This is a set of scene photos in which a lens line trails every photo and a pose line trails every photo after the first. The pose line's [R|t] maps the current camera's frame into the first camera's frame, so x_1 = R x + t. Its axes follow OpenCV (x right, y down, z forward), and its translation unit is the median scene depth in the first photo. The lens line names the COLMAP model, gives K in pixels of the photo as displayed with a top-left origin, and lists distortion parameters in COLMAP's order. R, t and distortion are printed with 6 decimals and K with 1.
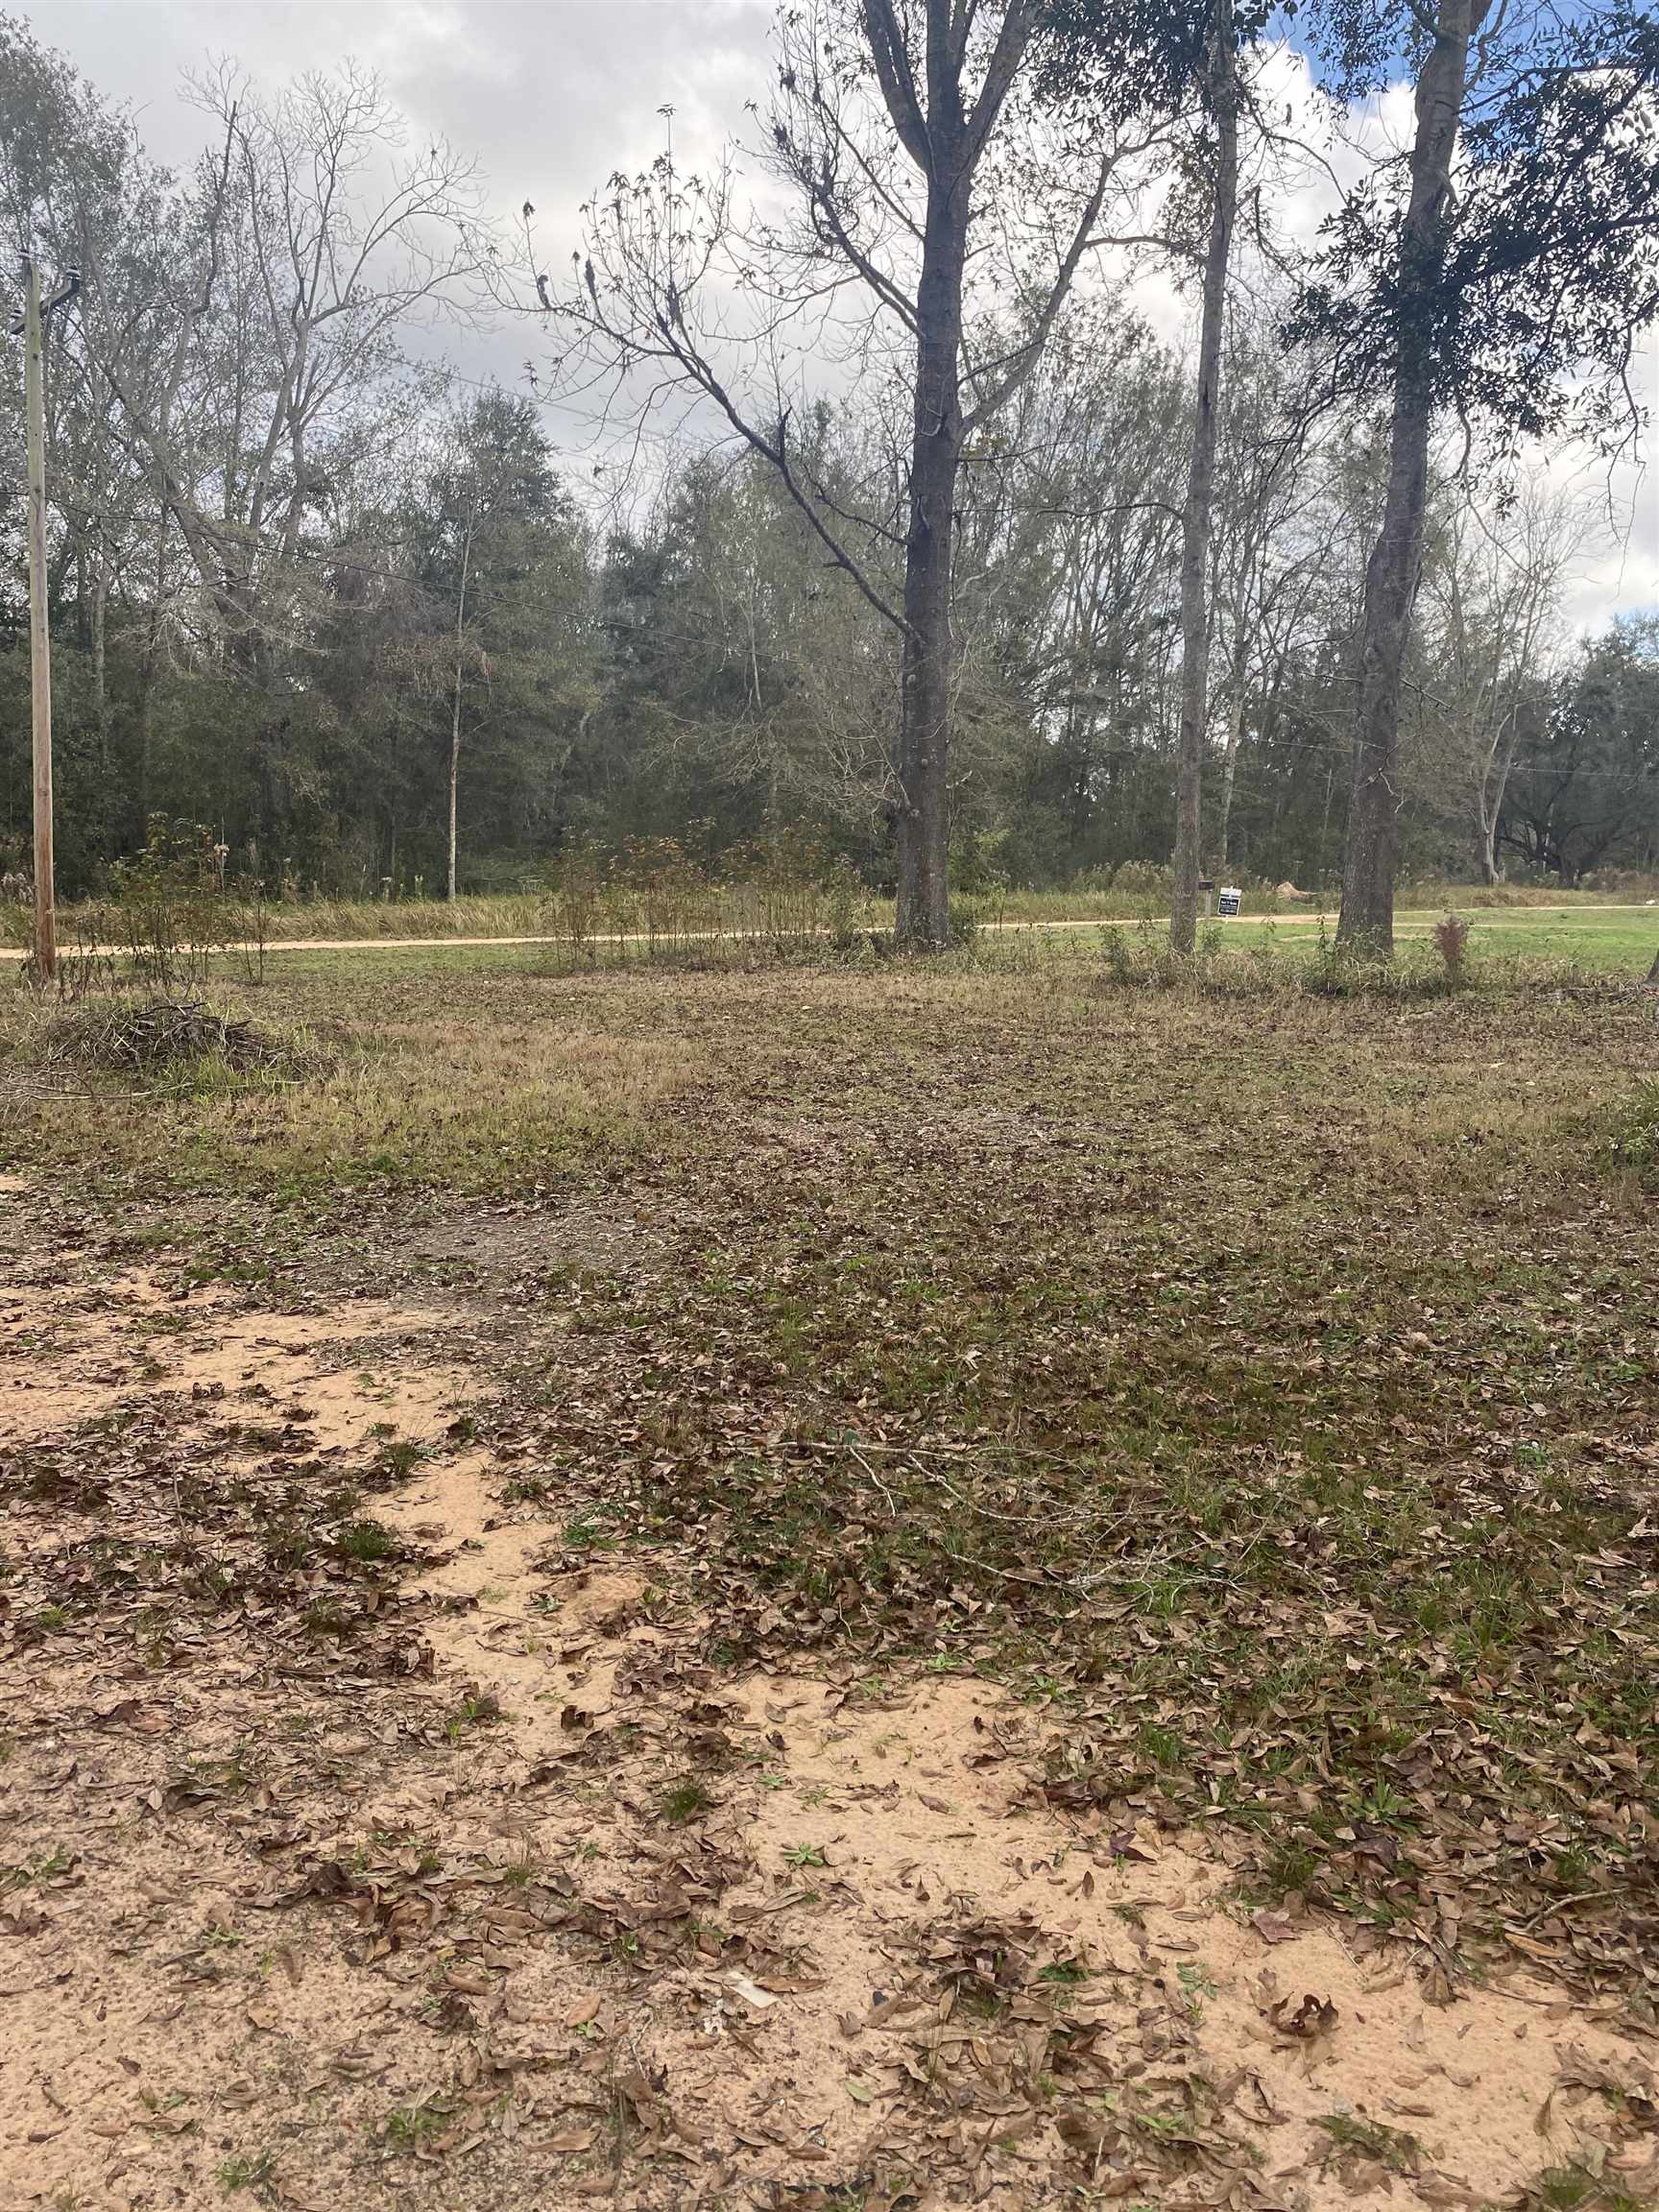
lens RADIAL K [[1705.7, 0, 834.3], [0, 1705.7, 1093.0], [0, 0, 1]] dist [0.036986, -0.037433]
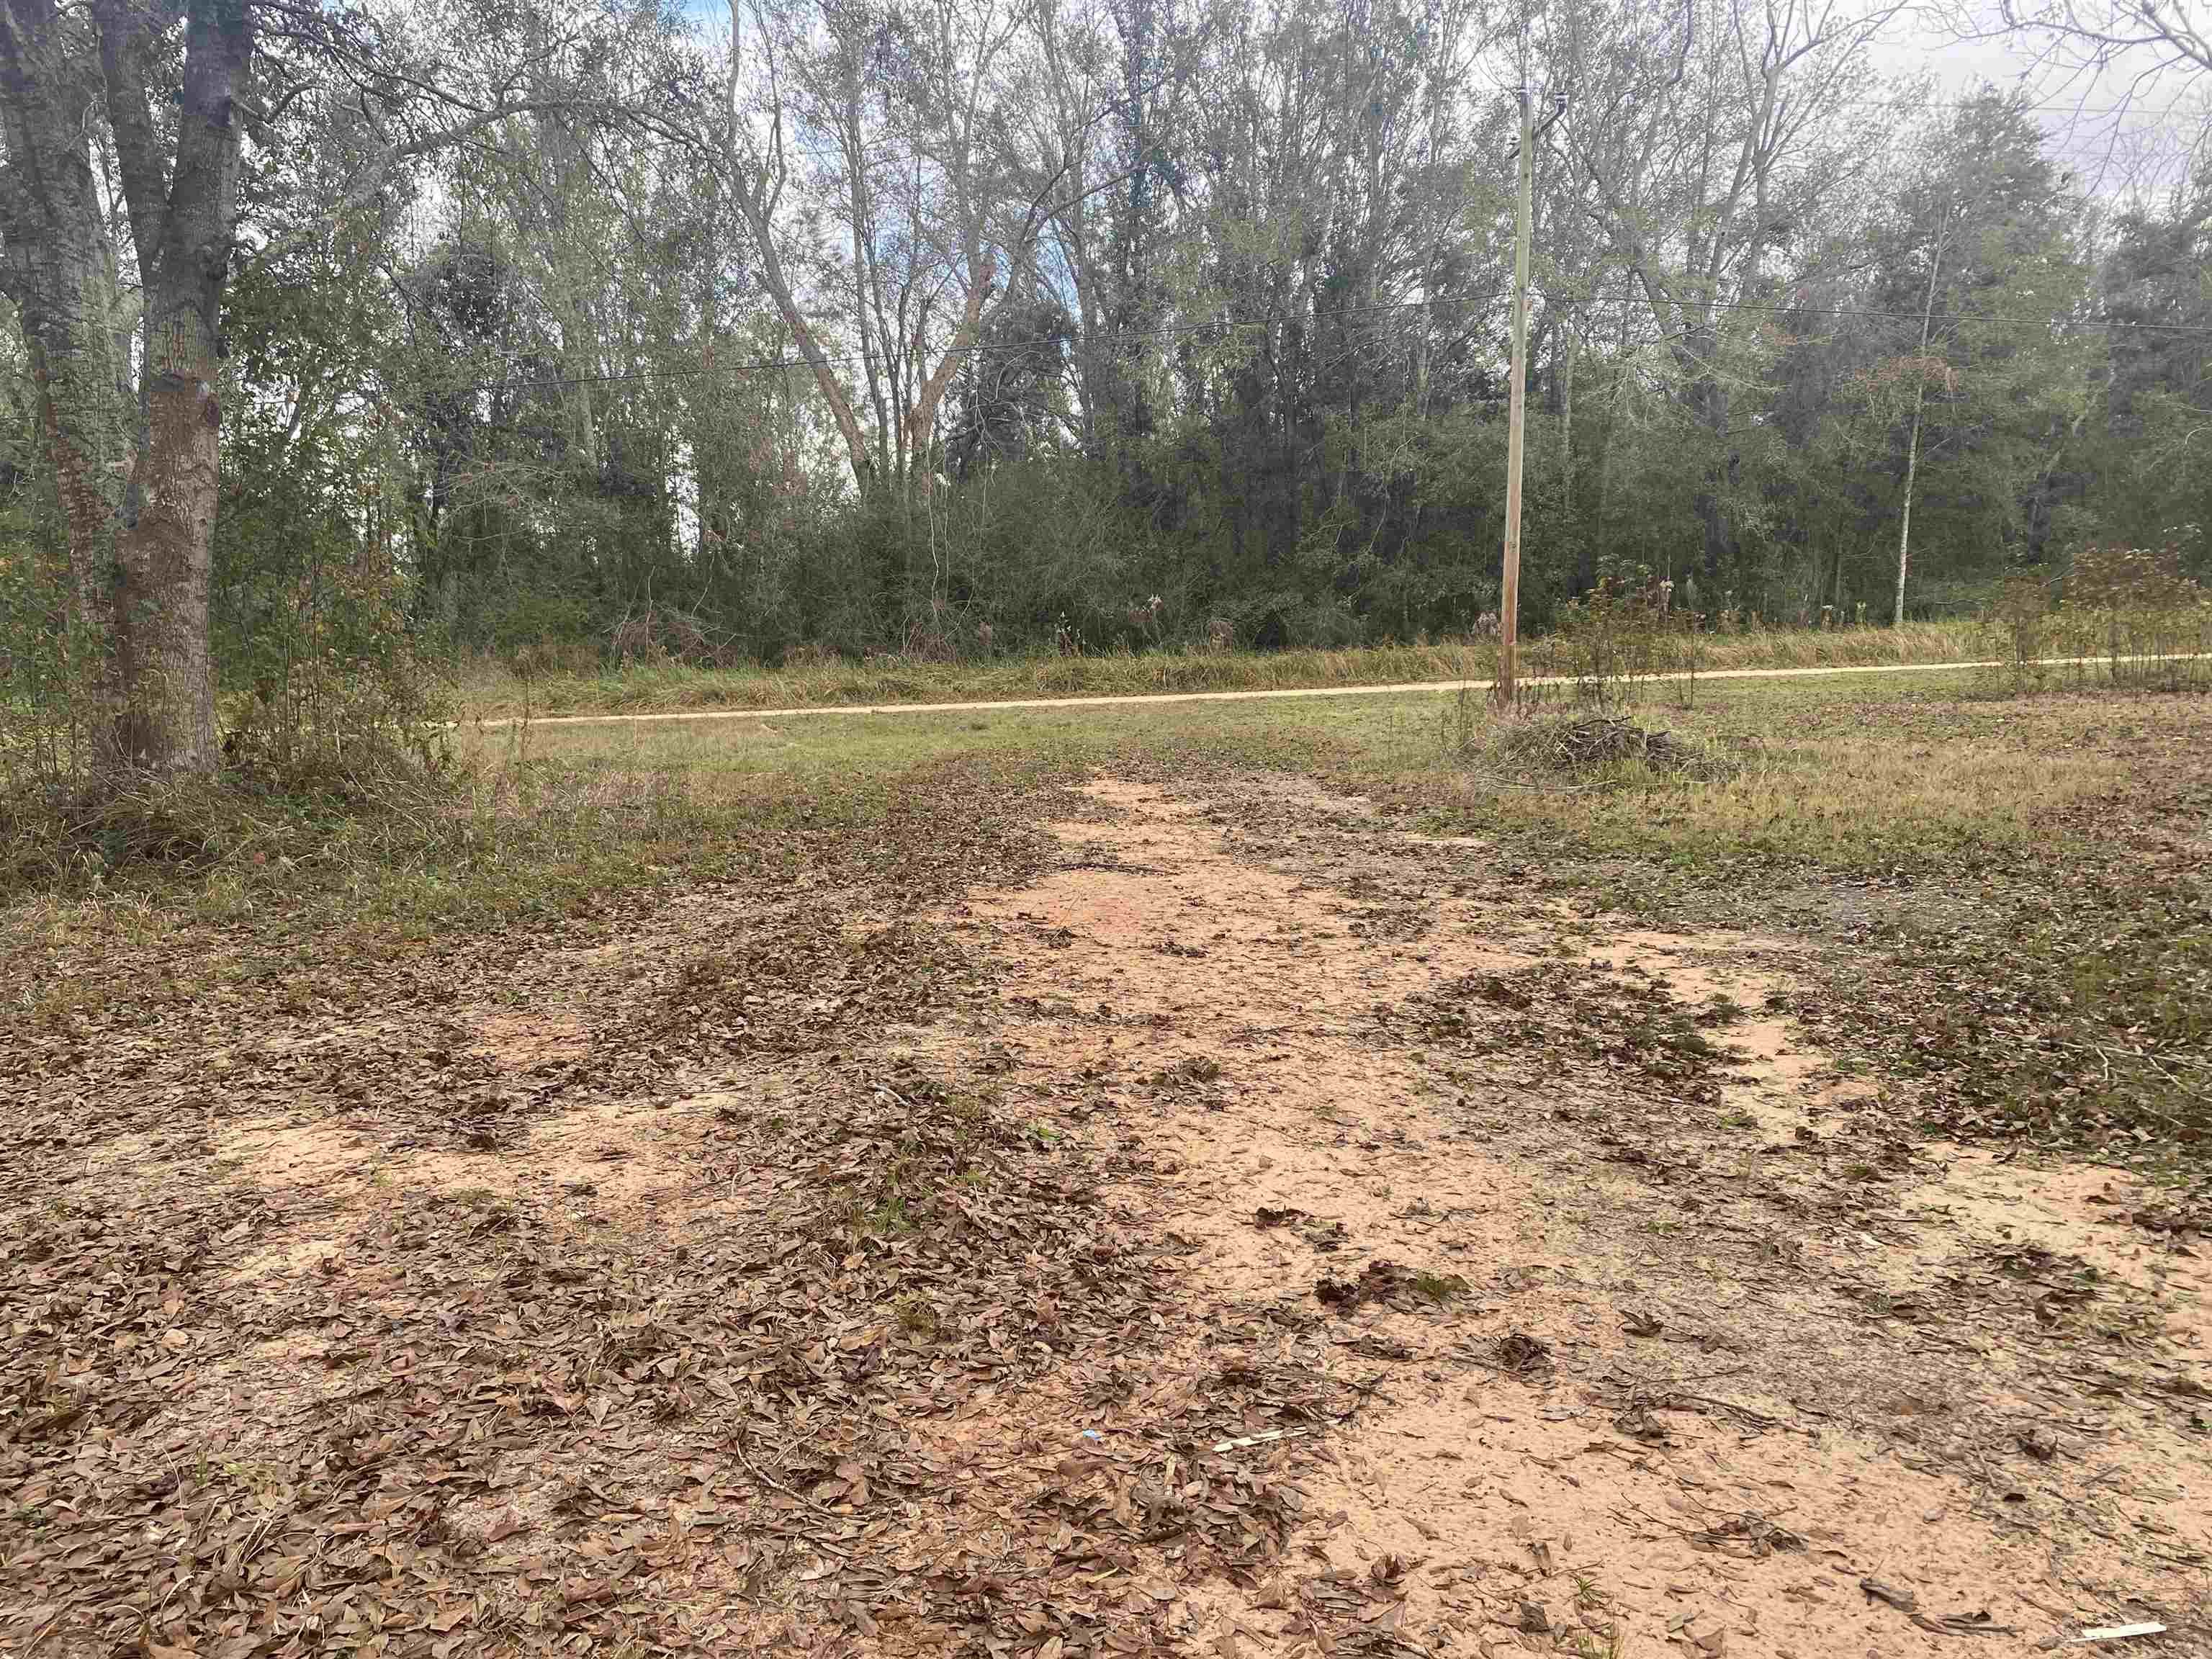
lens RADIAL K [[1705.7, 0, 1101.6], [0, 1705.7, 824.0], [0, 0, 1]] dist [0.036986, -0.037433]
pose [[0.789208, 0.041927, -0.612693, 0.076181], [-0.043283, 0.998983, 0.012609, 0.023441], [0.612598, 0.016568, 0.790221, -0.167495]]
